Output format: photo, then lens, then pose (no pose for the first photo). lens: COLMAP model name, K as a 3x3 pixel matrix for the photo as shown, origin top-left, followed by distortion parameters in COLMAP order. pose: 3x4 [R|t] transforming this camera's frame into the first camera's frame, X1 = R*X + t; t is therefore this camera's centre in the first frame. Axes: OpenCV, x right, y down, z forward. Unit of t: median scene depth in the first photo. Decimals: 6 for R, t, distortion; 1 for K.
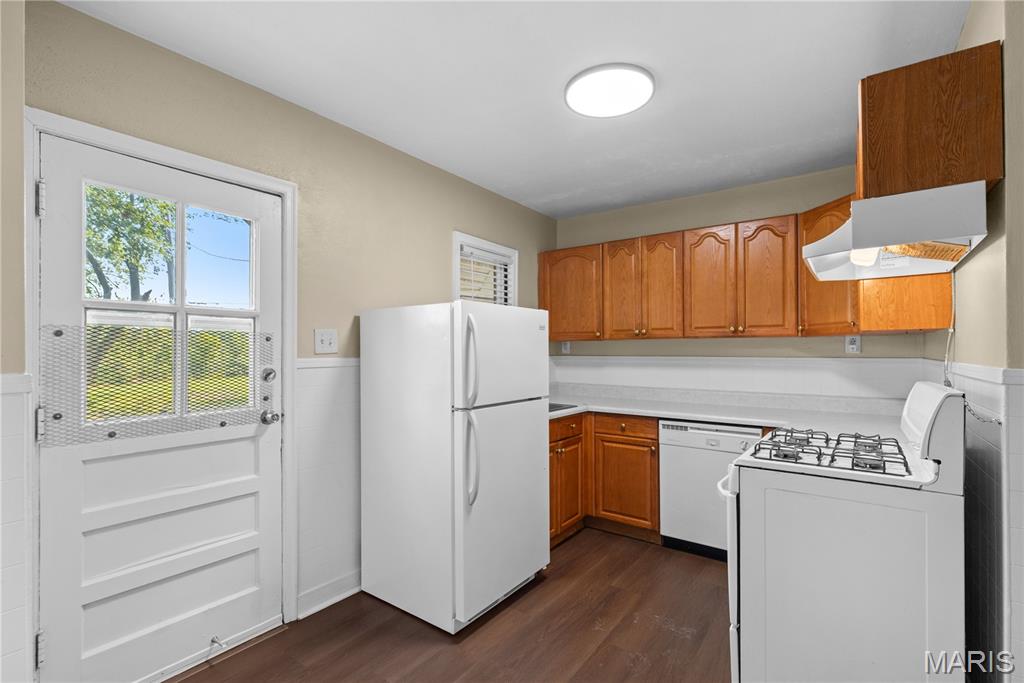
lens RADIAL K [[470.7, 0, 525.2], [0, 470.7, 348.8], [0, 0, 1]] dist [0.001212, 0.000126]
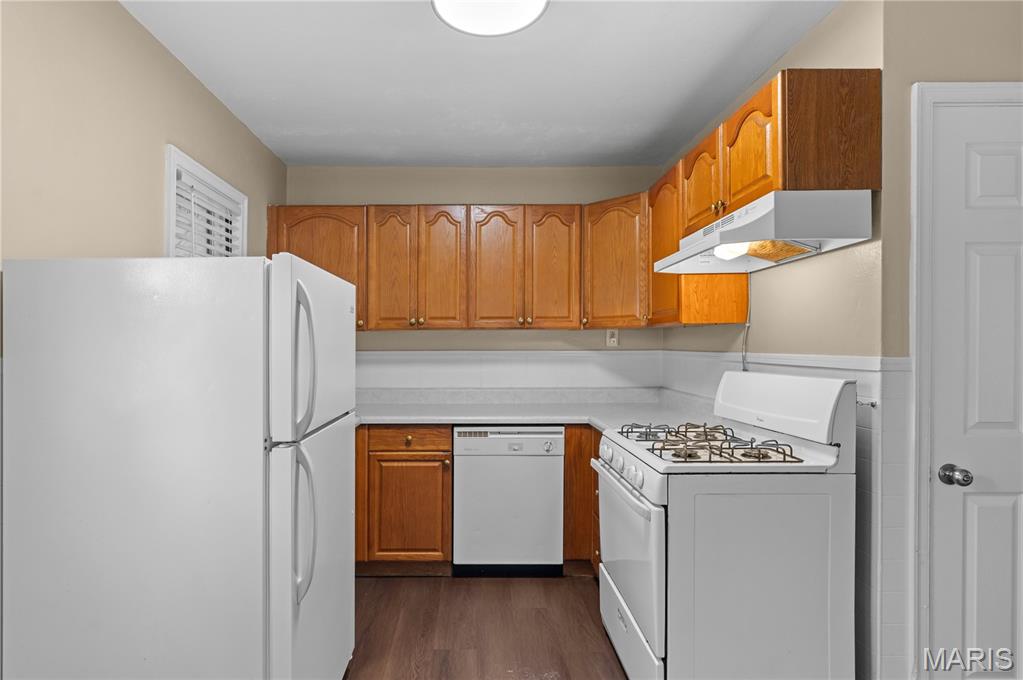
lens RADIAL K [[523.5, 0, 511.0], [0, 523.5, 343.0], [0, 0, 1]] dist [-0.000409, -0.000183]
pose [[0.811116, 0.000285, 0.584885, -0.173433], [-0.000278, 1.000000, -0.000102, 0.002901], [-0.584885, -0.000080, 0.811116, 0.189340]]
